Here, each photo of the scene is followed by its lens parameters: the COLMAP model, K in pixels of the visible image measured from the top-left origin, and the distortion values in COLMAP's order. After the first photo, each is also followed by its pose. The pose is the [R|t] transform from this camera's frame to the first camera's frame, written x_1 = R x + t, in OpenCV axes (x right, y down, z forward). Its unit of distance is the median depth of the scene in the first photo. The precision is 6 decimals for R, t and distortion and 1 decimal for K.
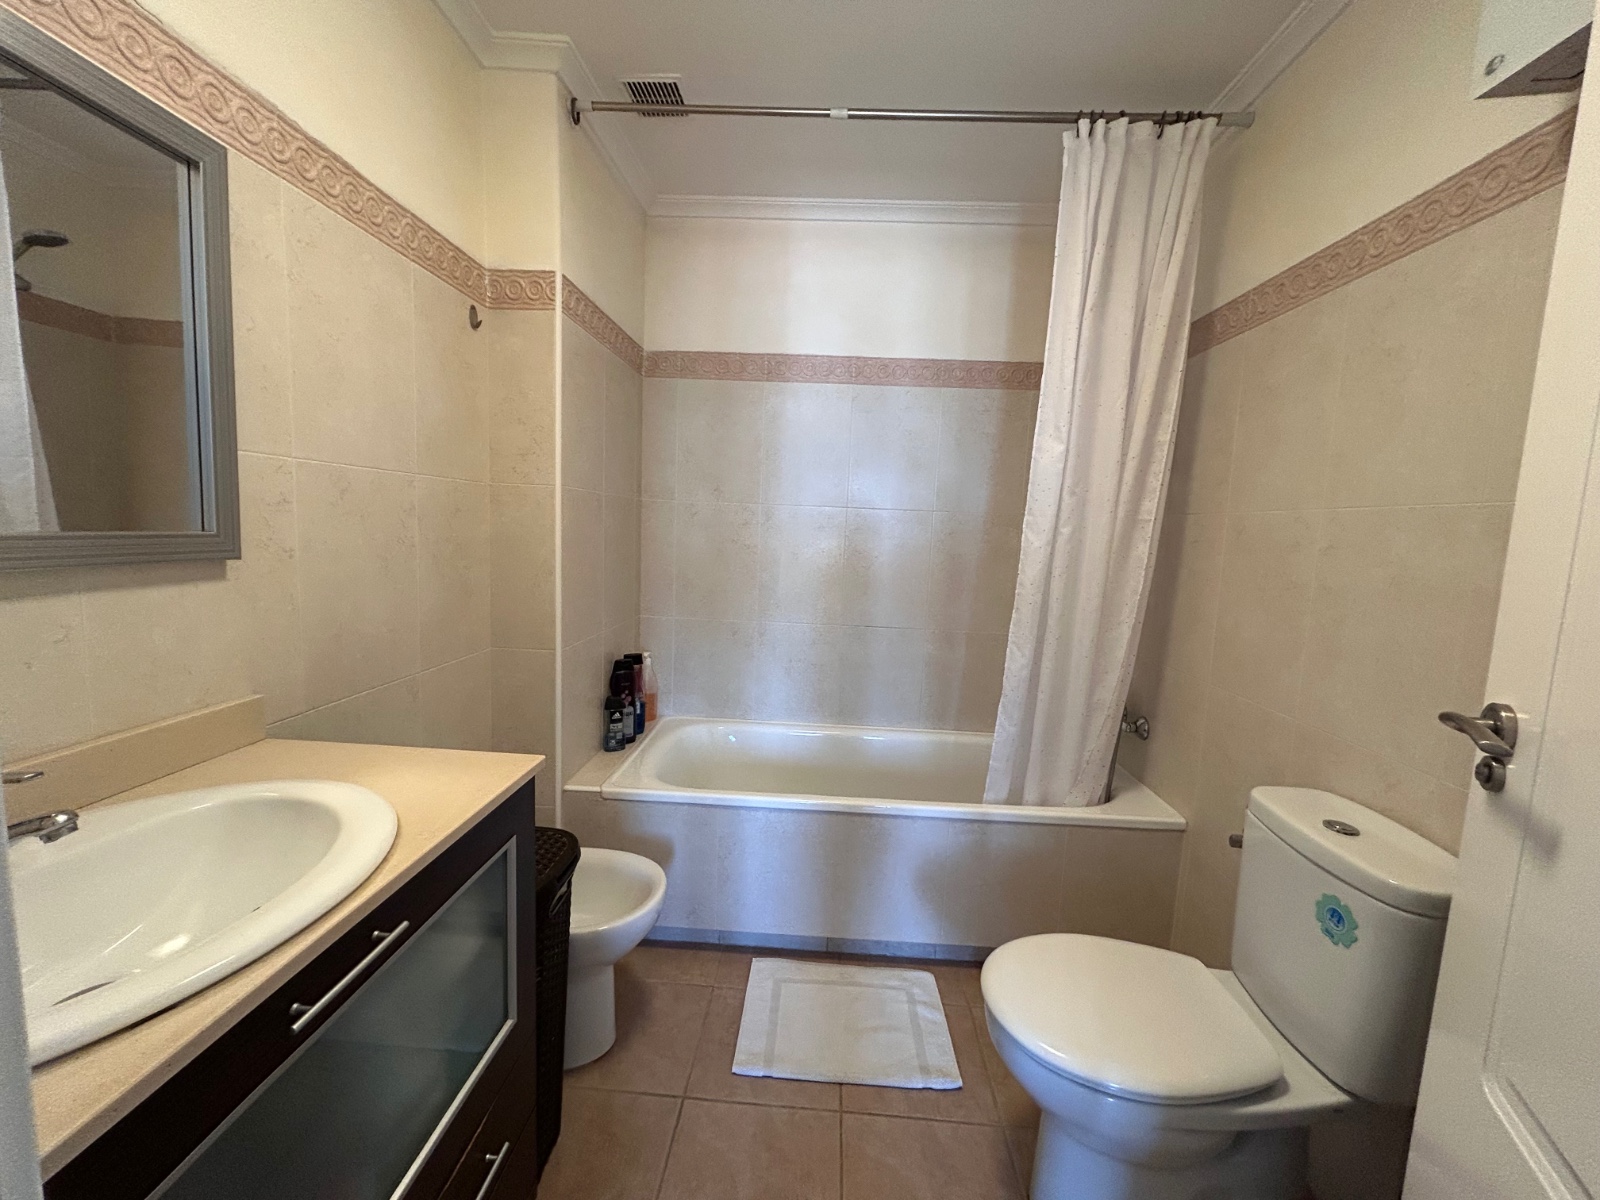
lens RADIAL K [[641.7, 0, 798.8], [0, 641.7, 595.8], [0, 0, 1]] dist [0.000084, -0.000046]
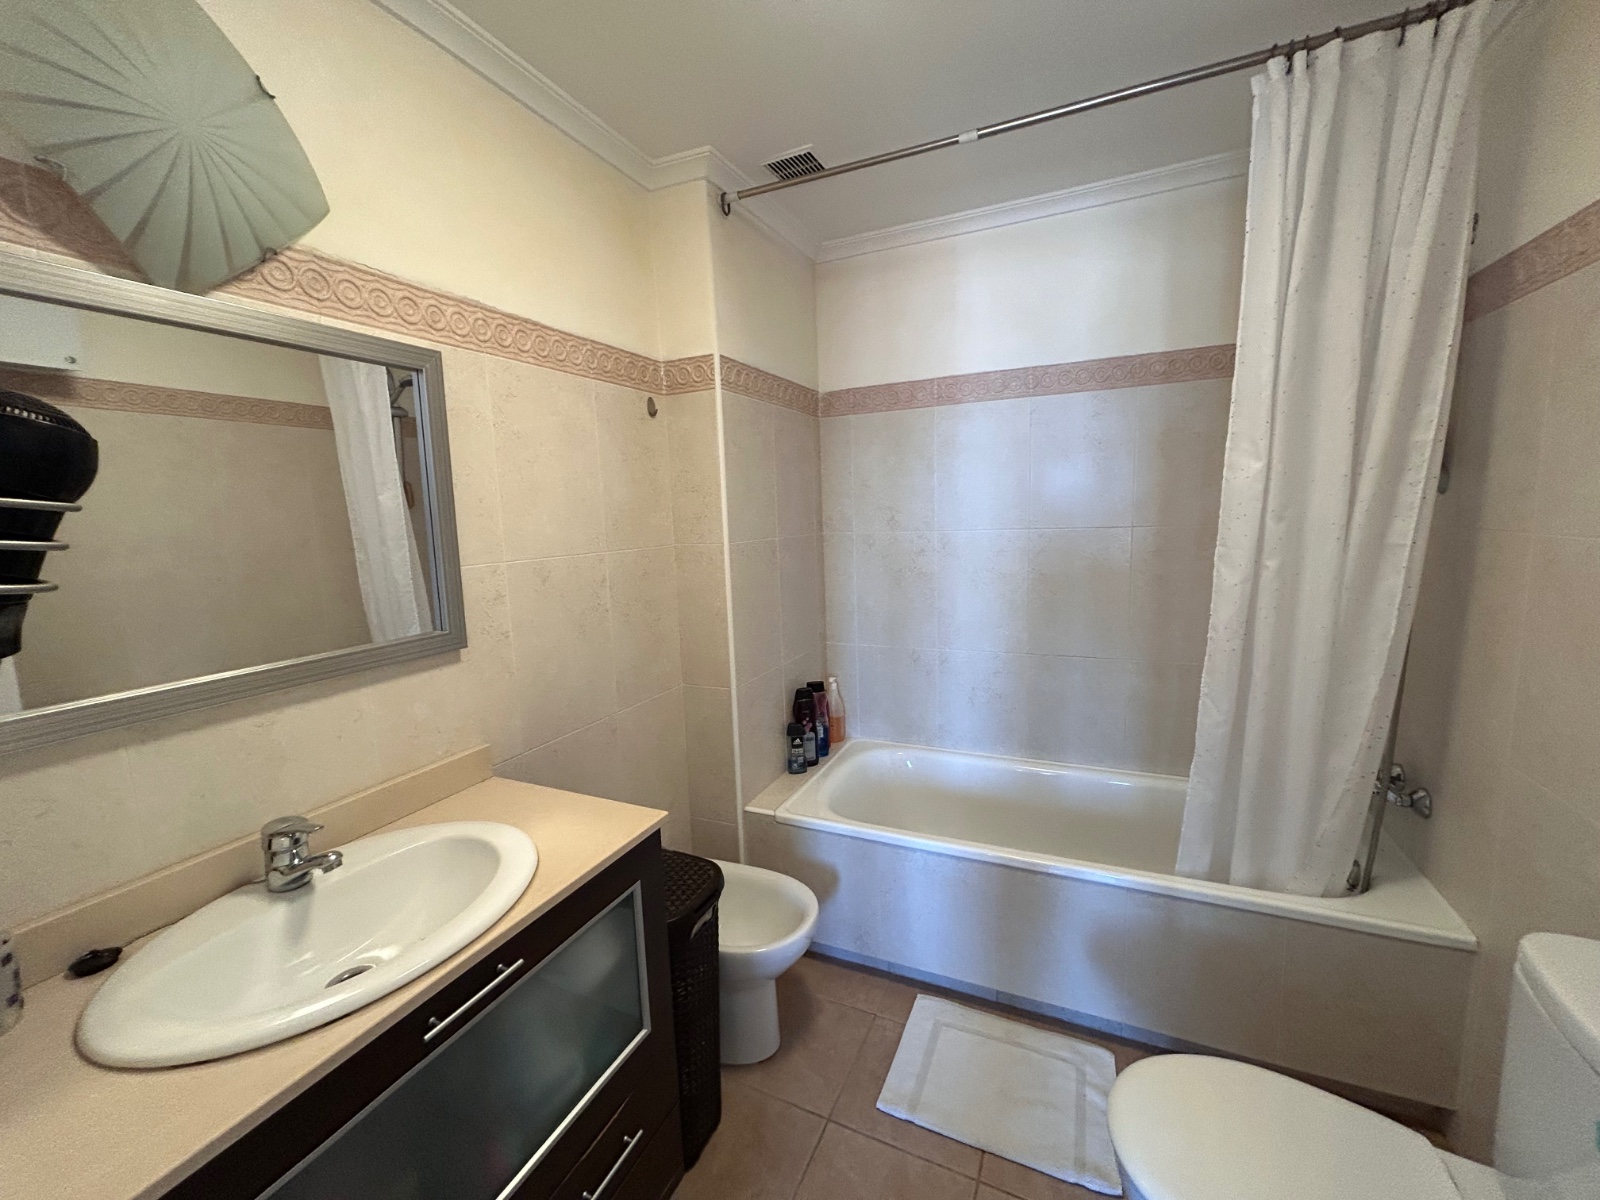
lens RADIAL K [[641.7, 0, 796.8], [0, 641.7, 596.8], [0, 0, 1]] dist [0.000084, -0.000046]
pose [[0.923397, -0.023961, -0.383098, 0.172941], [0.032832, 0.999323, 0.016632, -0.095620], [0.382439, -0.027936, 0.923558, 0.009071]]
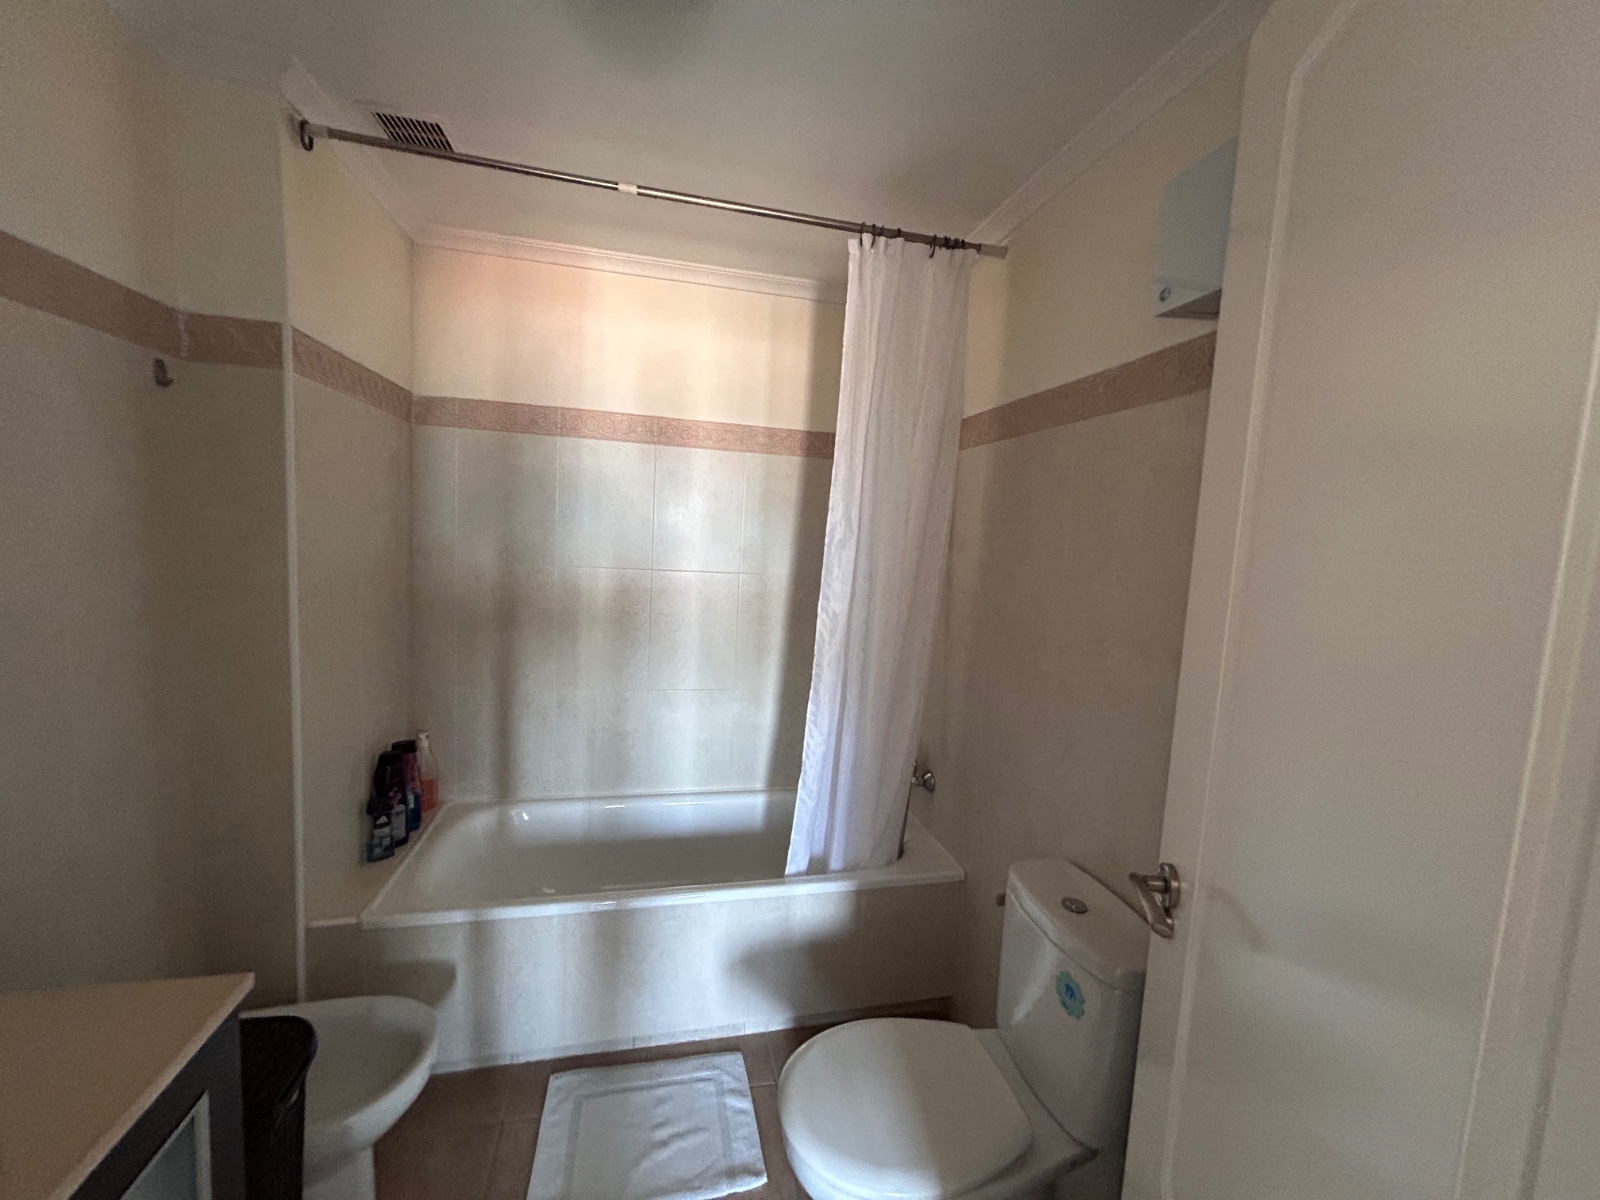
lens RADIAL K [[641.7, 0, 800.5], [0, 641.7, 597.5], [0, 0, 1]] dist [0.000084, -0.000046]
pose [[0.962324, -0.016772, 0.271388, 0.039882], [0.016617, 0.999858, 0.002867, -0.137613], [-0.271397, 0.001751, 0.962466, 0.008278]]
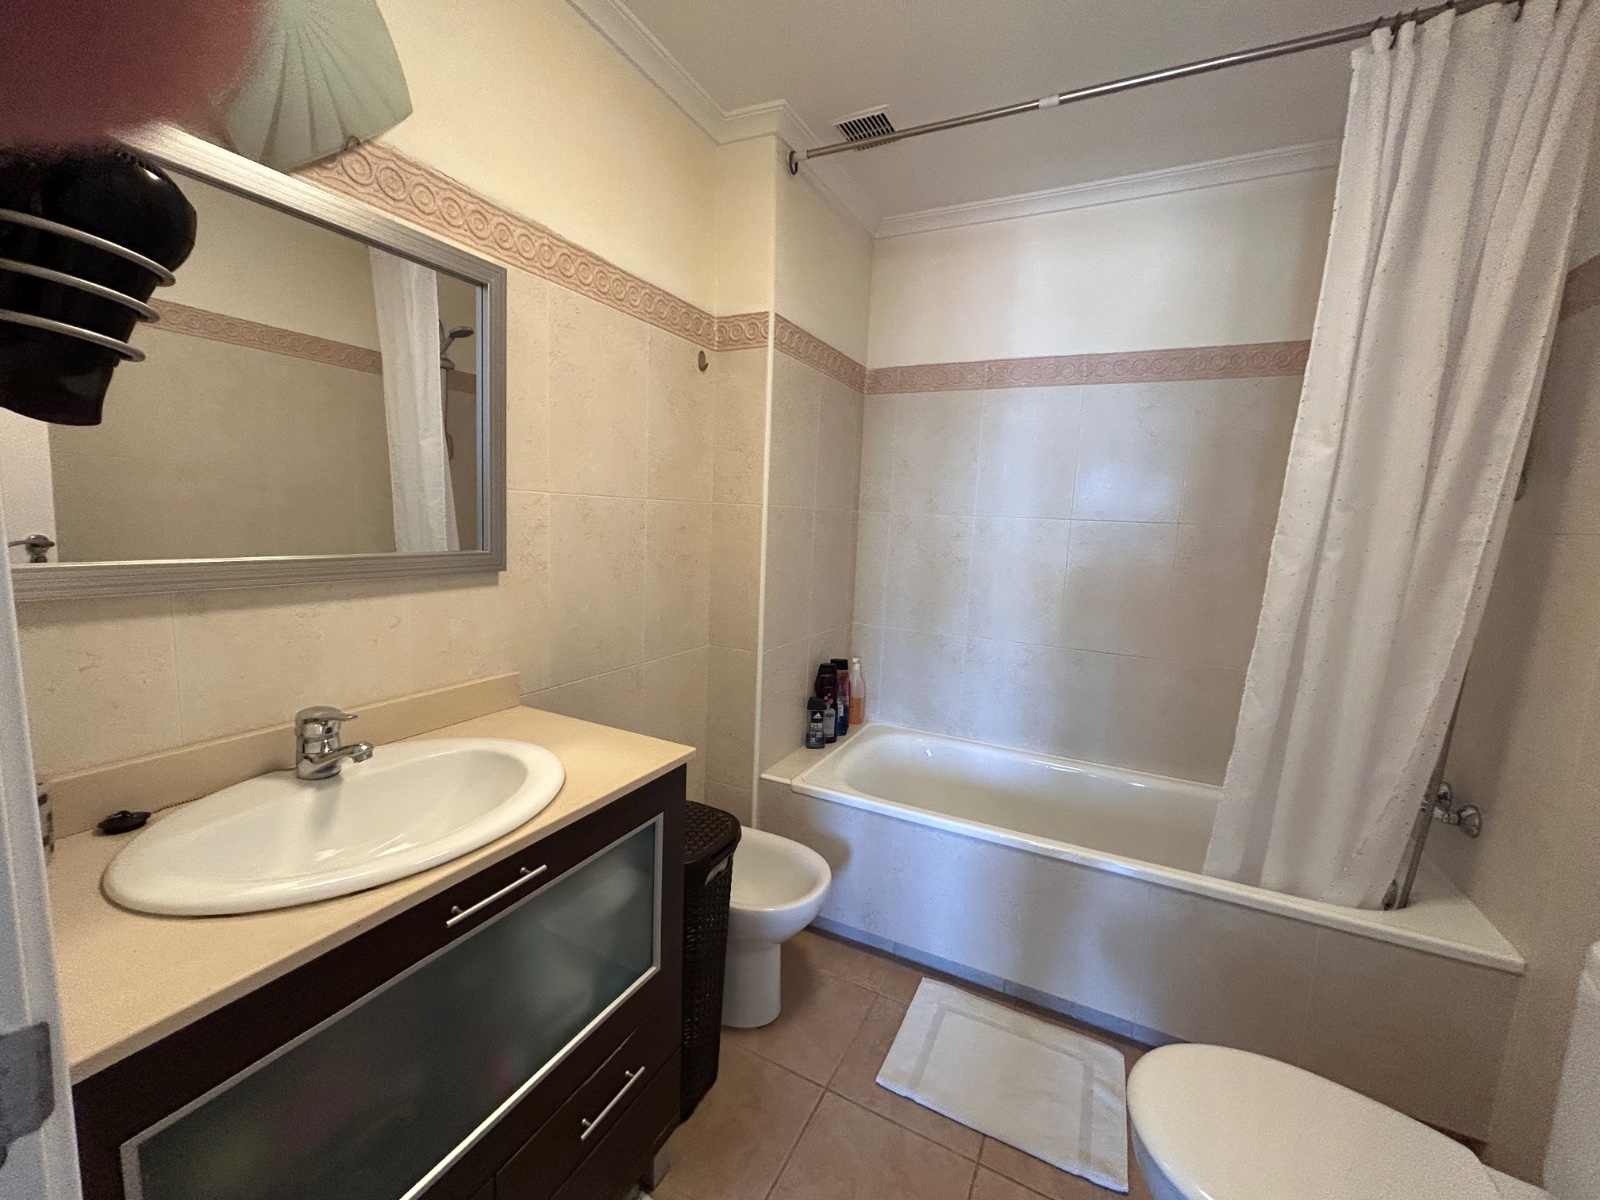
lens RADIAL K [[641.7, 0, 797.0], [0, 641.7, 595.7], [0, 0, 1]] dist [0.000084, -0.000046]
pose [[0.912850, 0.048196, -0.405441, 0.138615], [-0.048660, 0.998773, 0.009169, -0.027107], [0.405386, 0.011359, 0.914075, 0.008953]]
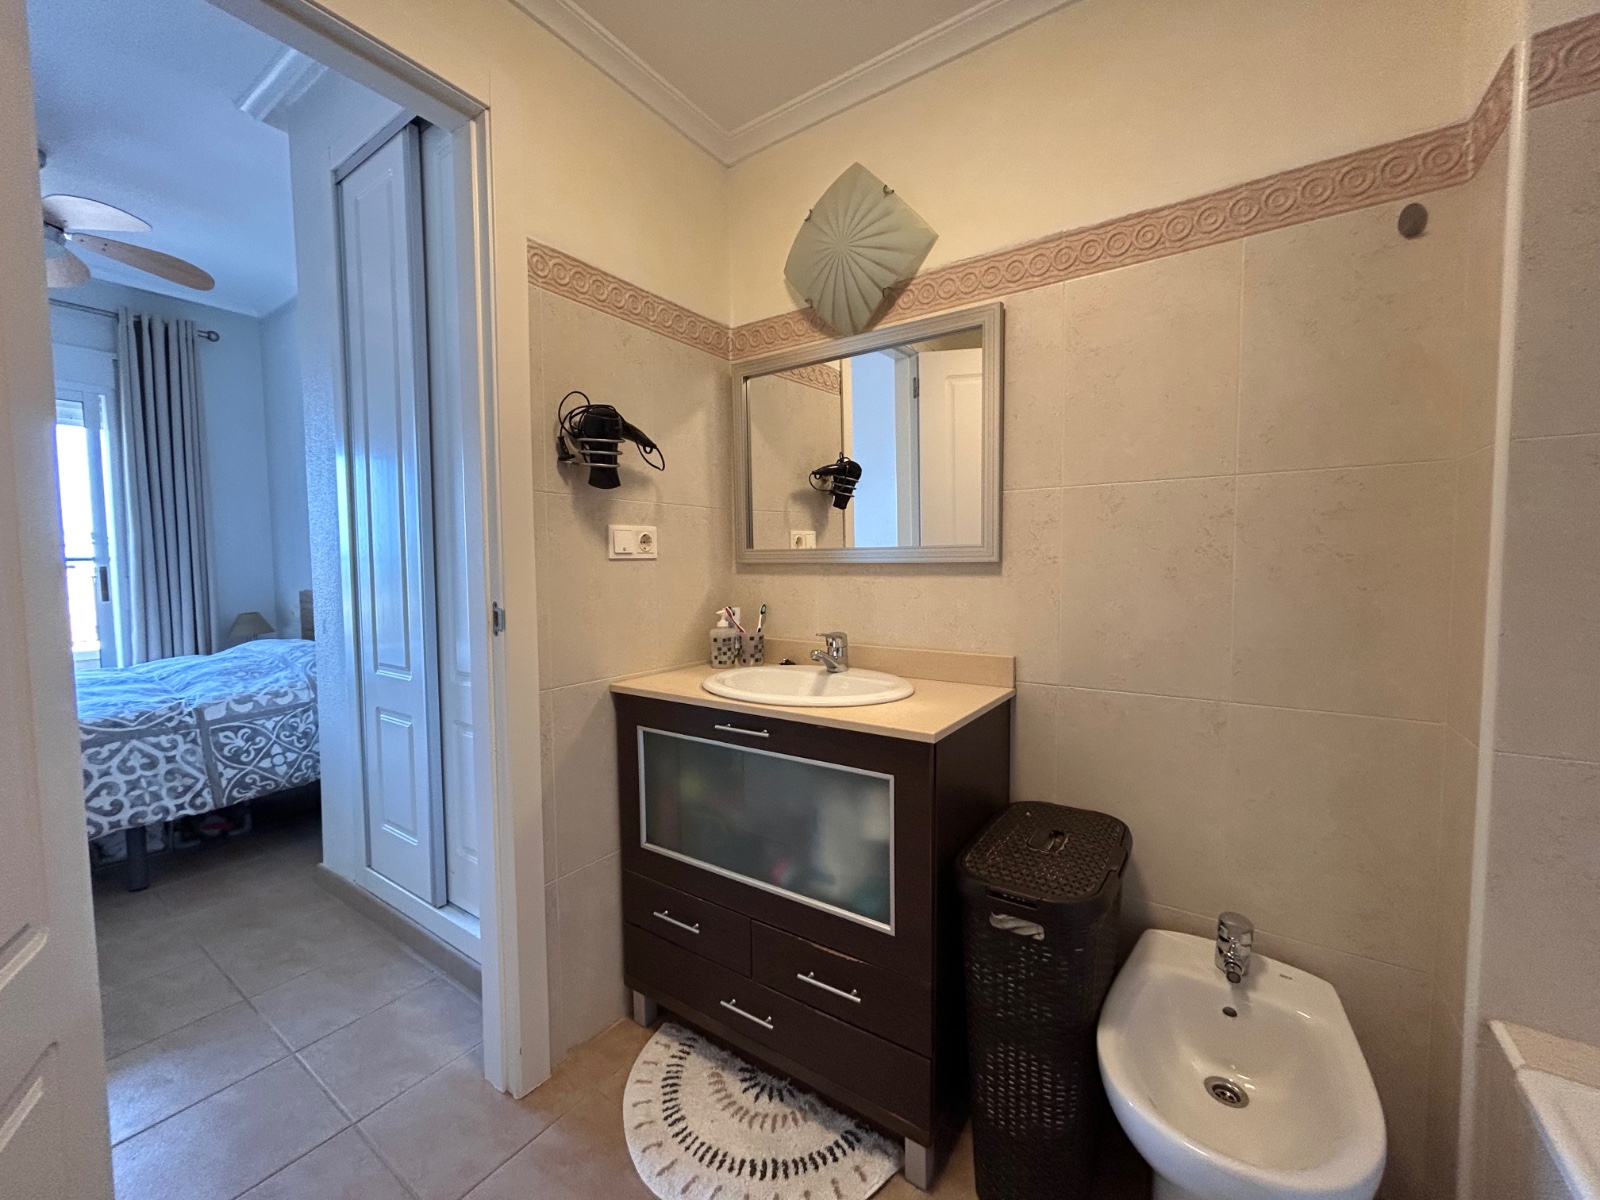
lens RADIAL K [[641.7, 0, 810.4], [0, 641.7, 598.7], [0, 0, 1]] dist [0.000084, -0.000046]
pose [[-0.515068, 0.008254, -0.857110, 0.392040], [-0.106057, 0.991656, 0.073283, -0.019446], [0.850563, 0.128648, -0.509894, 0.823345]]
